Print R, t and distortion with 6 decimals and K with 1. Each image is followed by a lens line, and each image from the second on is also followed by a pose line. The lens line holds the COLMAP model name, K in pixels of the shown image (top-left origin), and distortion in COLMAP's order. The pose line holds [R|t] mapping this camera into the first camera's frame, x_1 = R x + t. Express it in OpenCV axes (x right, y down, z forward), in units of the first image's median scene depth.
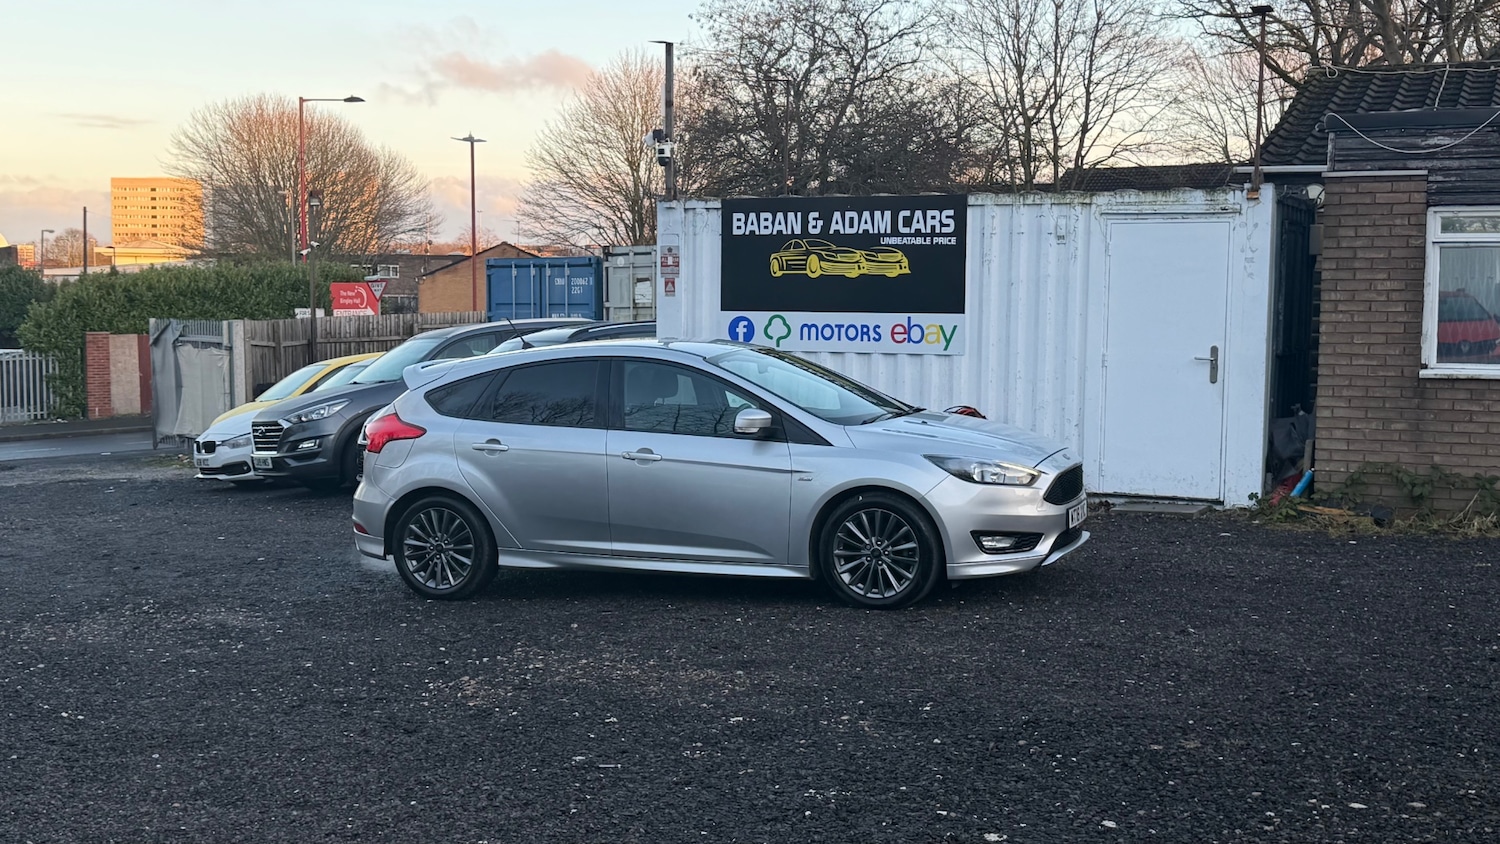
lens RADIAL K [[1748.9, 0, 750.0], [0, 1748.9, 422.0], [0, 0, 1]] dist [0.194308, -0.447656]
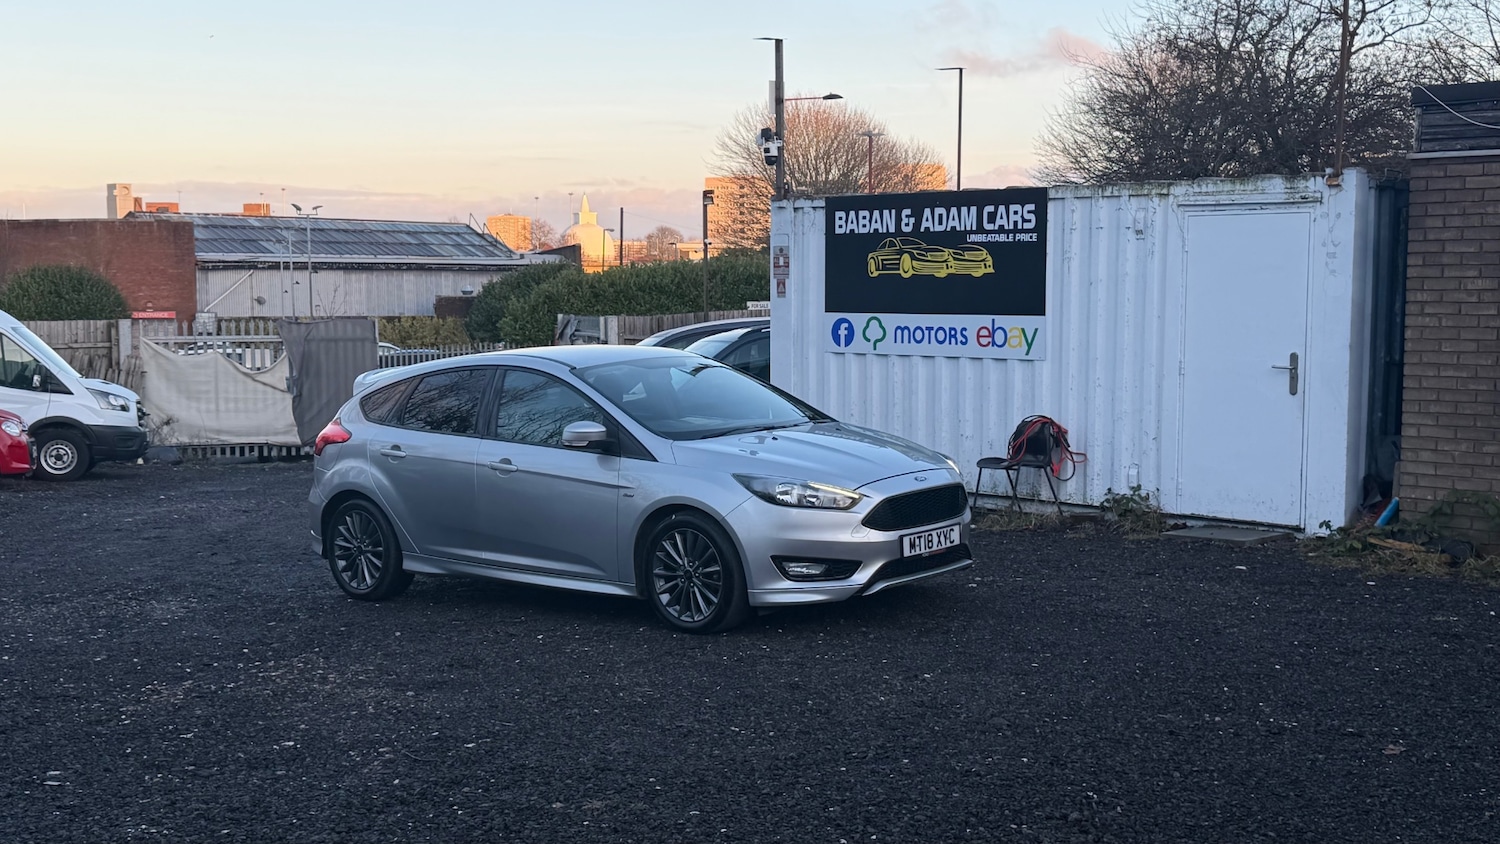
lens RADIAL K [[1748.9, 0, 750.0], [0, 1748.9, 422.0], [0, 0, 1]] dist [0.194308, -0.447656]
pose [[0.947852, 0.017383, -0.318237, 0.273592], [-0.014962, 0.999838, 0.010051, -0.012635], [0.318360, -0.004766, 0.947958, 0.068832]]
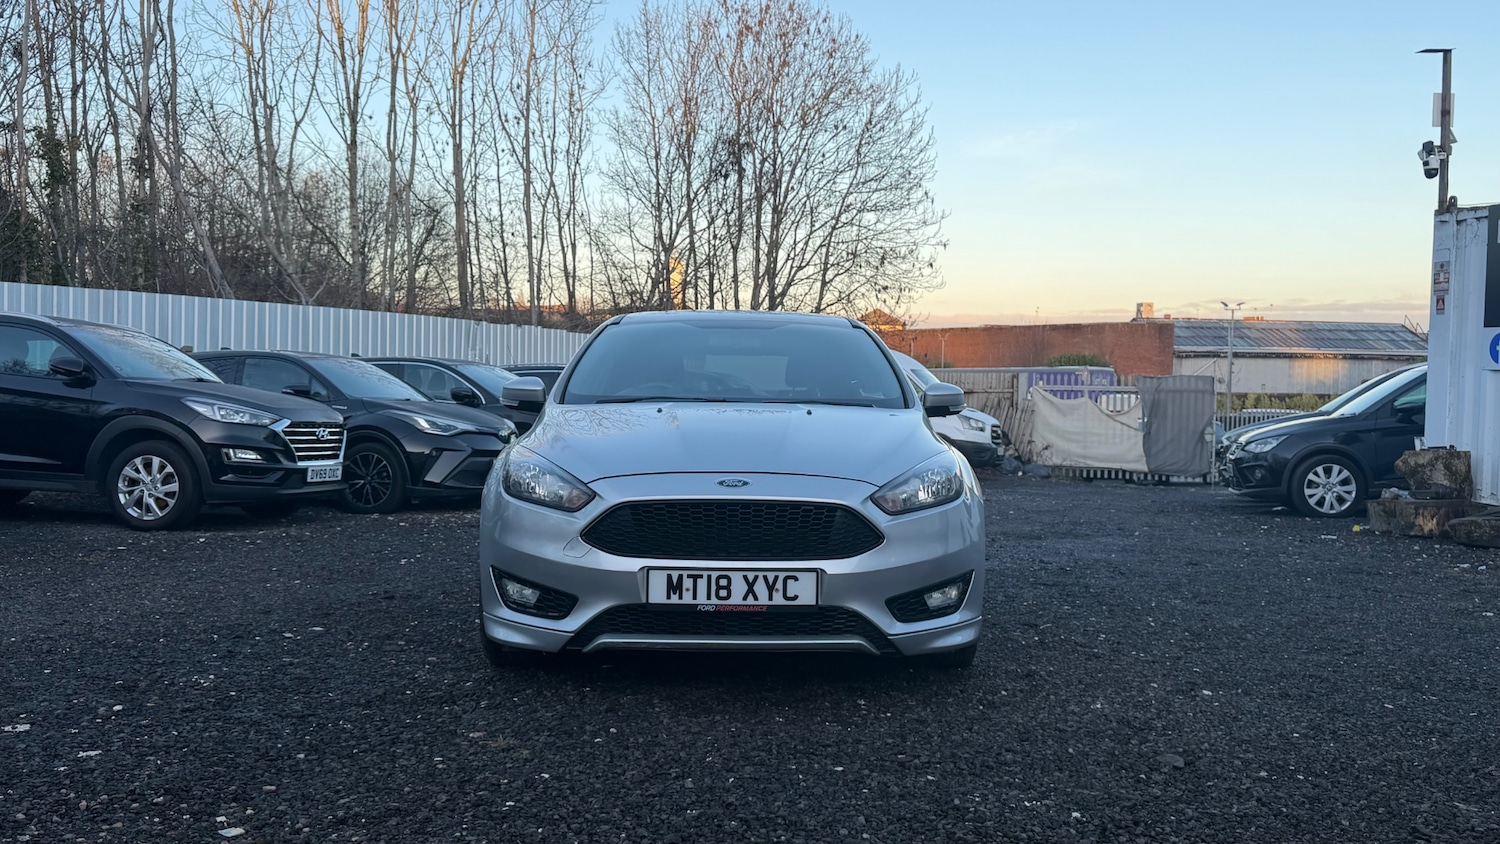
lens RADIAL K [[1234.8, 0, 762.2], [0, 1234.8, 425.1], [0, 0, 1]] dist [0.087761, -0.117274]
pose [[0.561546, 0.040078, -0.826474, 0.339937], [-0.070769, 0.997493, 0.000287, 0.014976], [0.824413, 0.058328, 0.562975, 0.345954]]
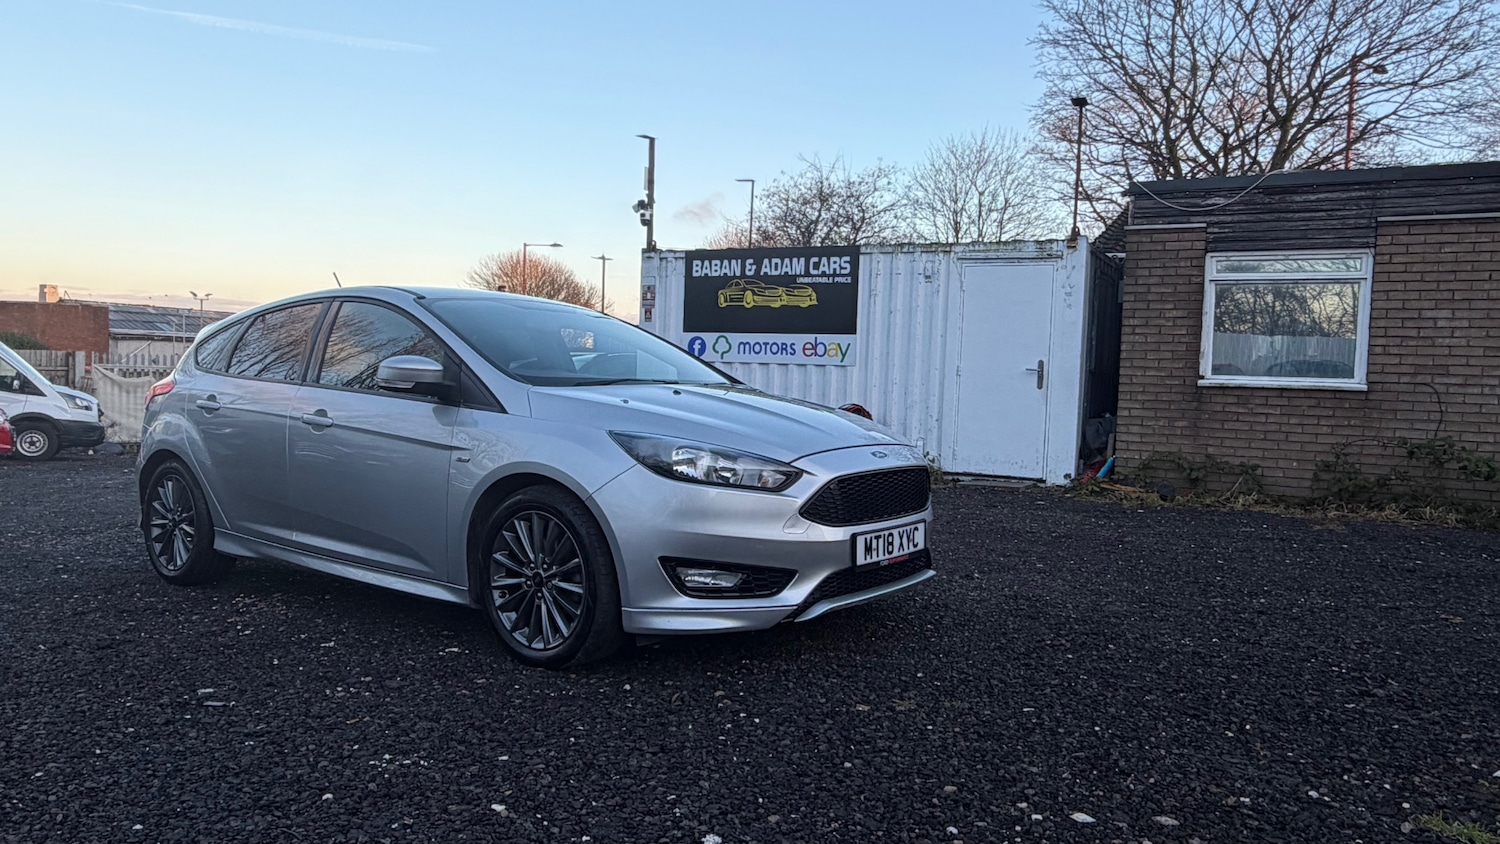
lens RADIAL K [[1024.1, 0, 750.0], [0, 1024.1, 422.0], [0, 0, 1]] dist [-0.003913, 0.004749]
pose [[0.997947, 0.029294, -0.056953, 0.088923], [-0.030911, 0.999138, -0.027710, 0.028435], [0.056092, 0.029414, 0.997992, 0.227277]]
